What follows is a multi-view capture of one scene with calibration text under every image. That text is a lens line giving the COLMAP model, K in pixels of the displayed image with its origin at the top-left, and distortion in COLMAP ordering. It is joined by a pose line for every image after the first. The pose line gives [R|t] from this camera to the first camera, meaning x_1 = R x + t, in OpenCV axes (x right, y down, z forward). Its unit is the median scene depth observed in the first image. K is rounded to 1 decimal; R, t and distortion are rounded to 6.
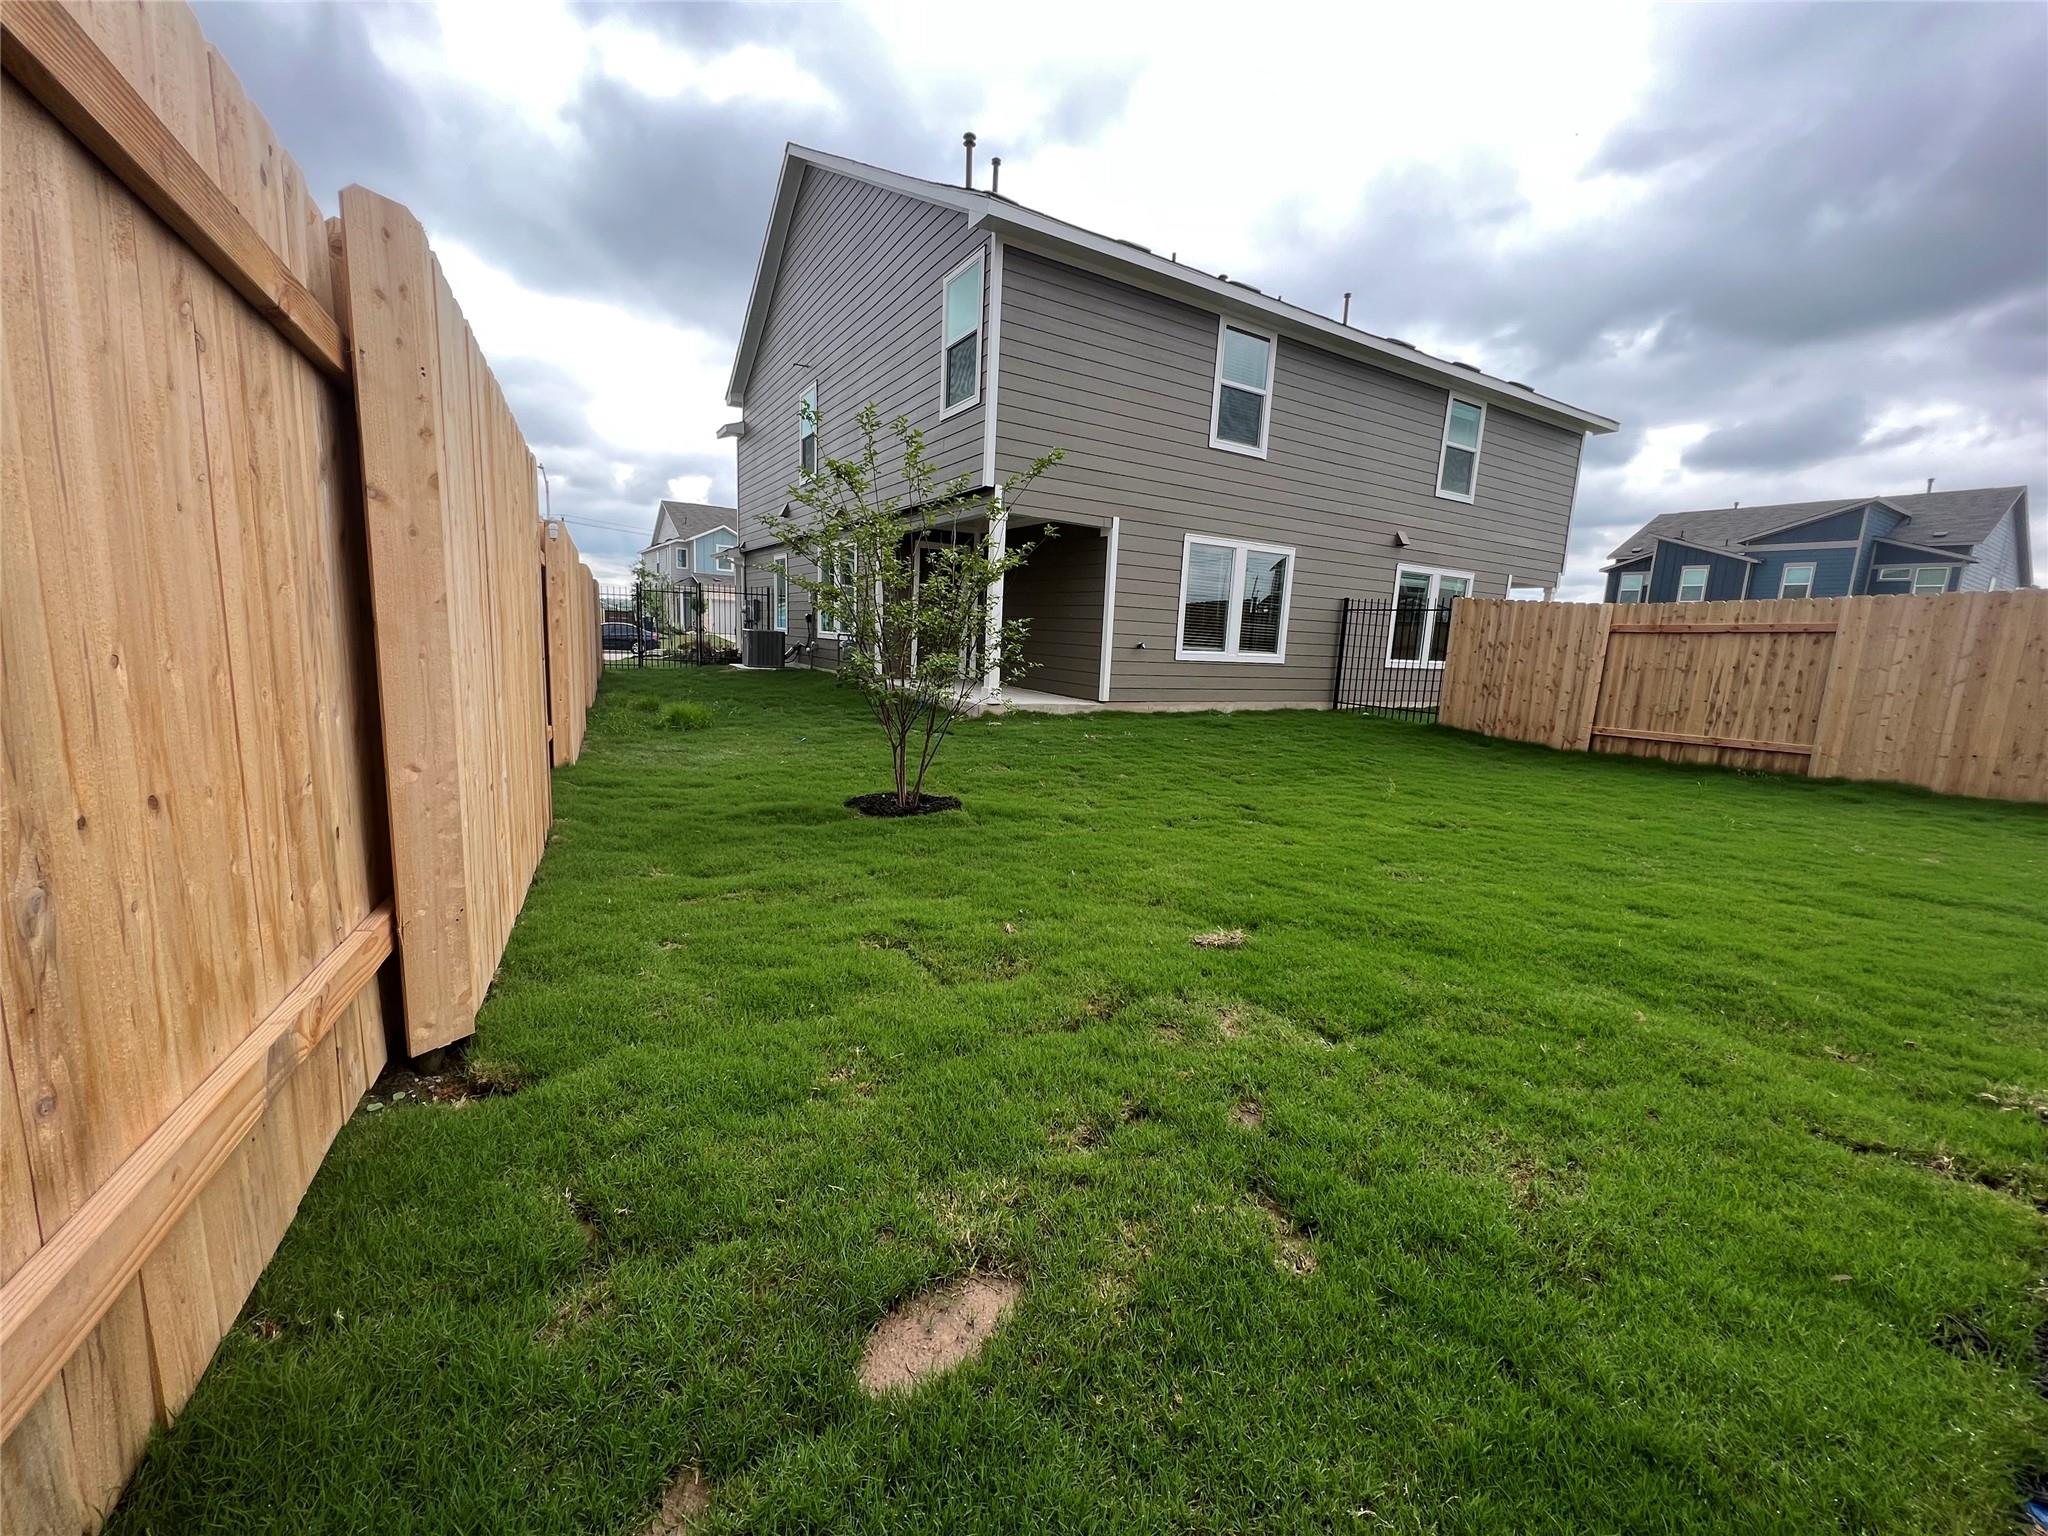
lens RADIAL K [[822.3, 0, 1021.8], [0, 822.3, 765.4], [0, 0, 1]] dist [0.000965, -0.000034]
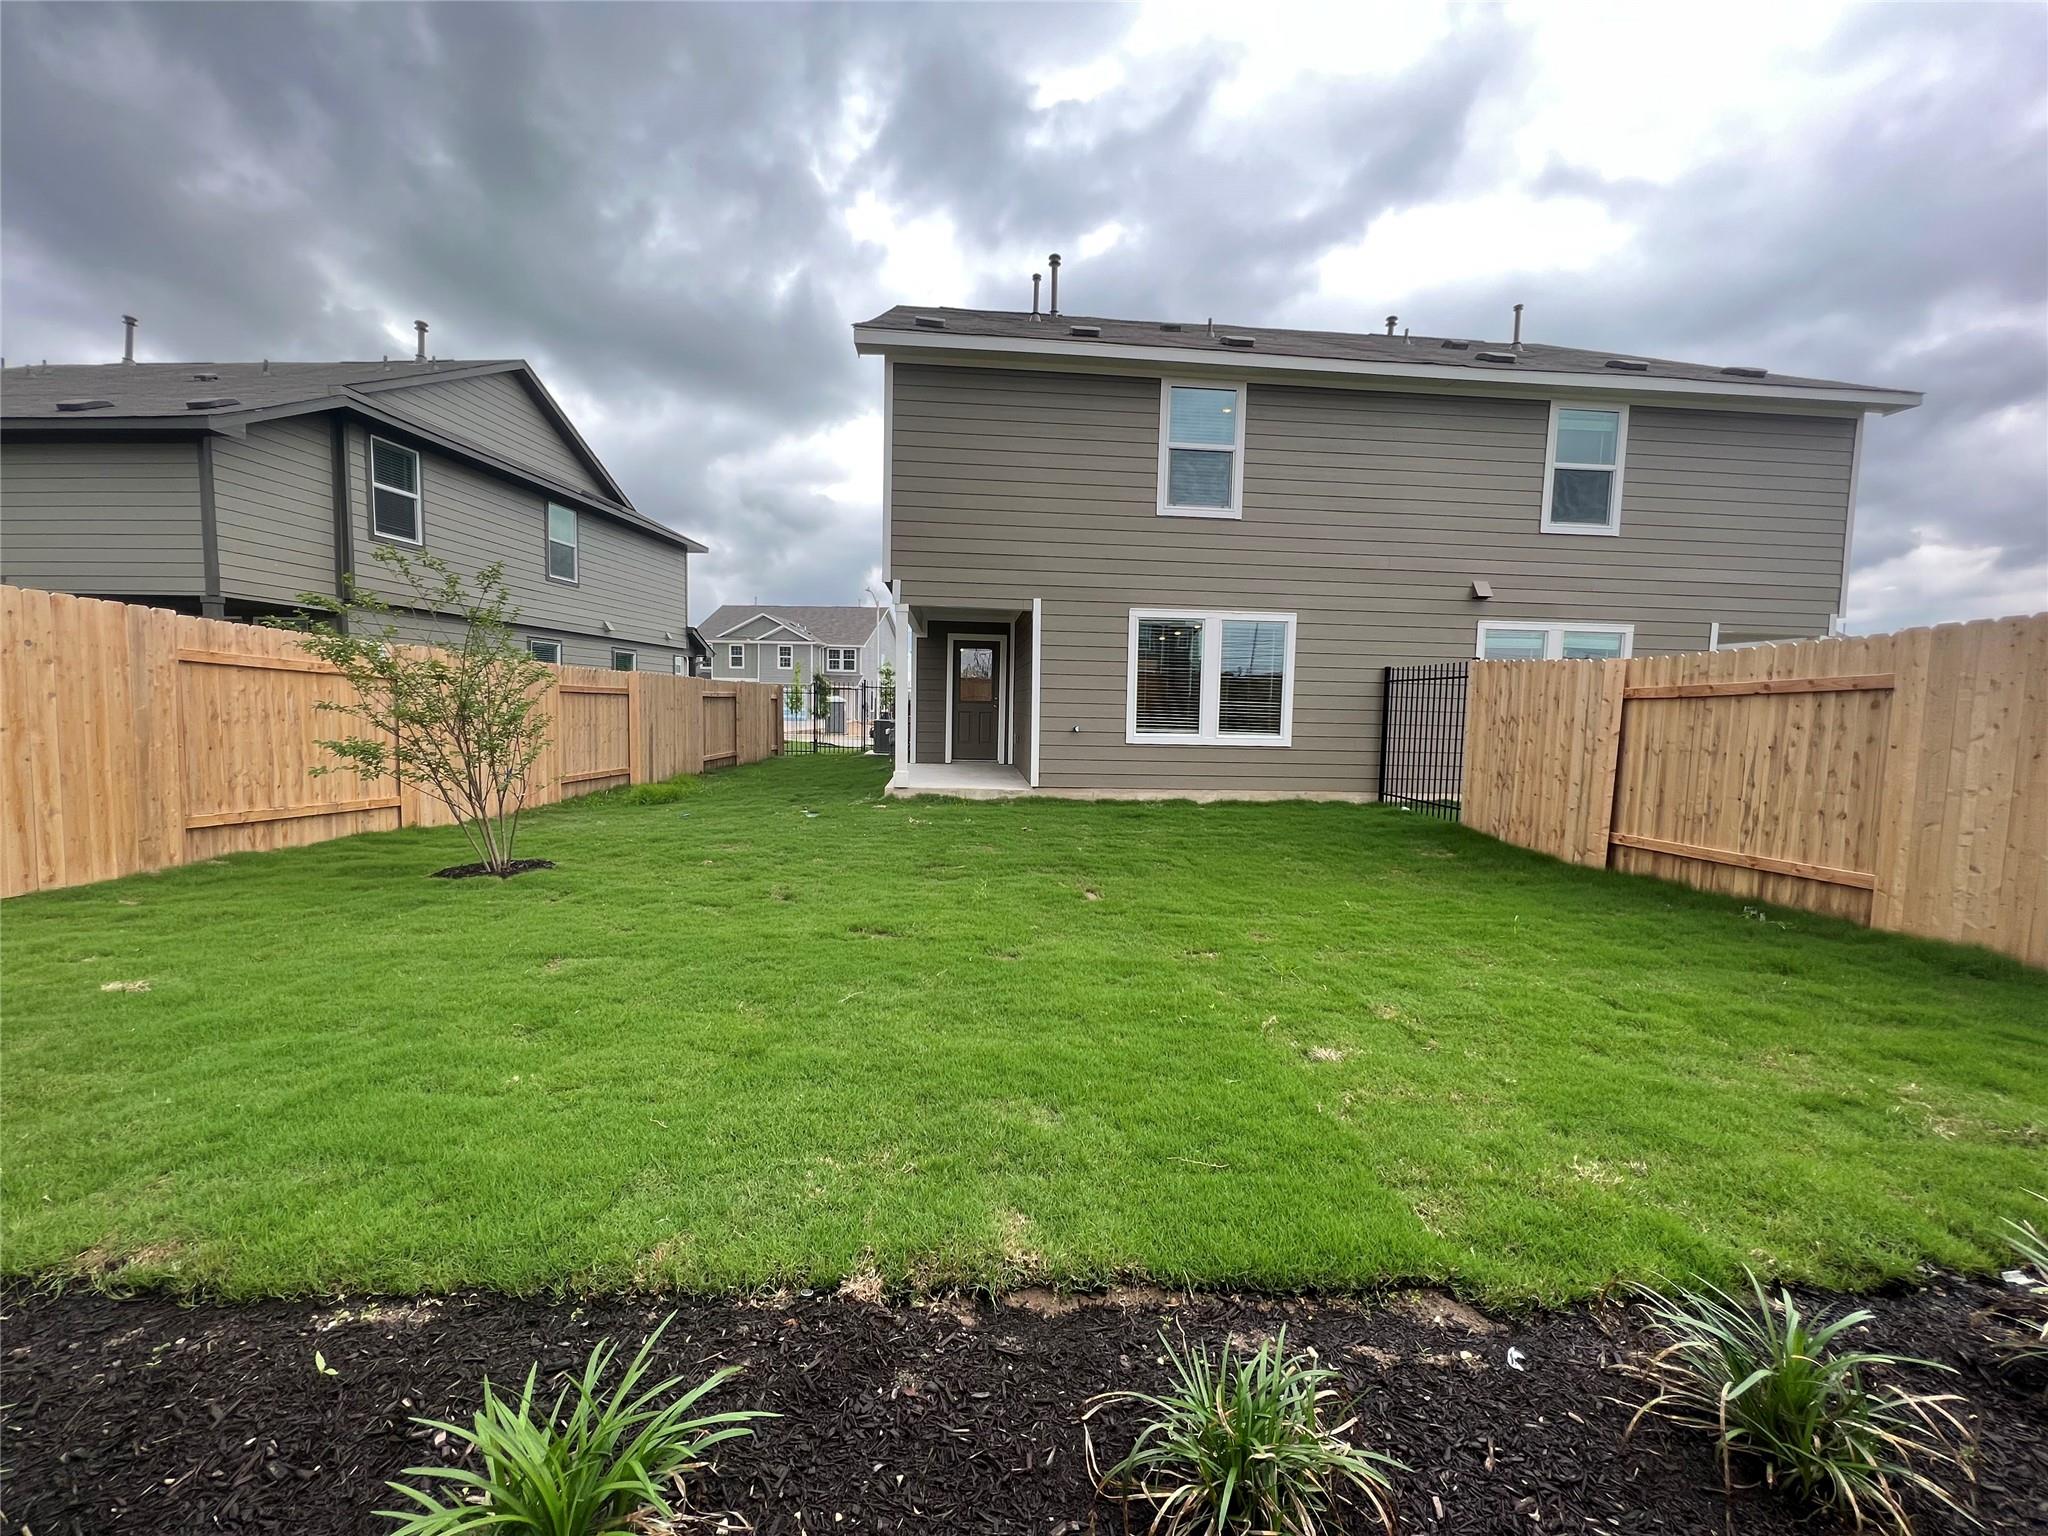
lens RADIAL K [[822.3, 0, 1021.8], [0, 822.3, 765.4], [0, 0, 1]] dist [0.000965, -0.000034]
pose [[0.896043, 0.004533, -0.443944, 0.551429], [-0.051349, 0.994295, -0.093487, -0.013119], [0.440987, 0.106565, 0.891164, 0.149559]]
